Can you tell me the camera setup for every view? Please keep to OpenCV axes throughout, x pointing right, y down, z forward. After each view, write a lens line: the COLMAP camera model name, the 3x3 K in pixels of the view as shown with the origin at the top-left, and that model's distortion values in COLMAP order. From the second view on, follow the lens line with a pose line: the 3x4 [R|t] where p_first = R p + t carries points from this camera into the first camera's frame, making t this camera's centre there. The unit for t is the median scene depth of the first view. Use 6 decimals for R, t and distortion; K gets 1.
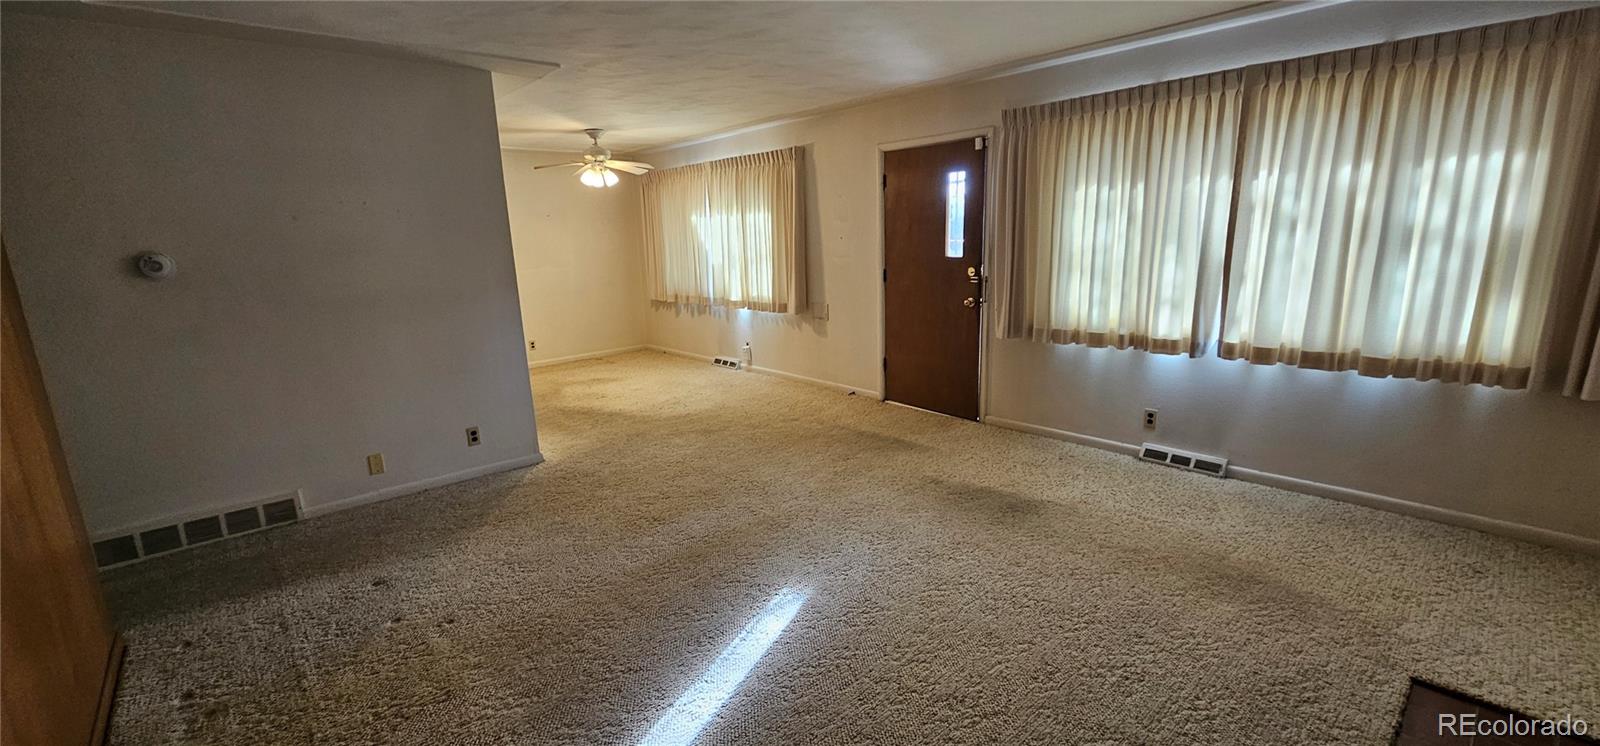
lens RADIAL K [[633.5, 0, 841.9], [0, 633.5, 372.8], [0, 0, 1]] dist [-0.002985, -0.000388]
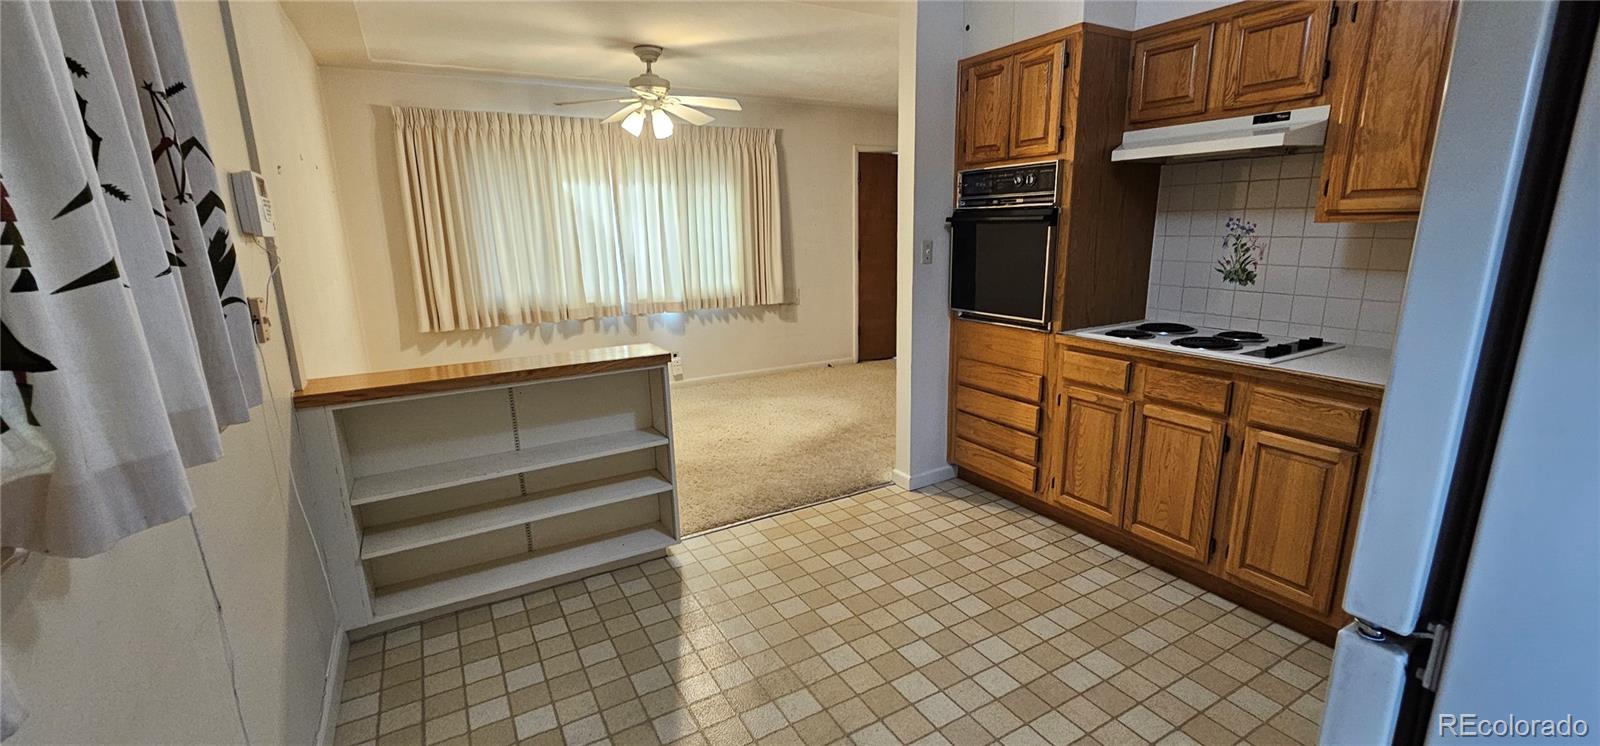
lens RADIAL K [[633.5, 0, 841.9], [0, 633.5, 372.8], [0, 0, 1]] dist [-0.002985, -0.000388]
pose [[0.205499, -0.204379, 0.957078, -1.026744], [0.210096, 0.964363, 0.160824, -0.127118], [-0.955840, 0.168029, 0.241115, 0.709626]]
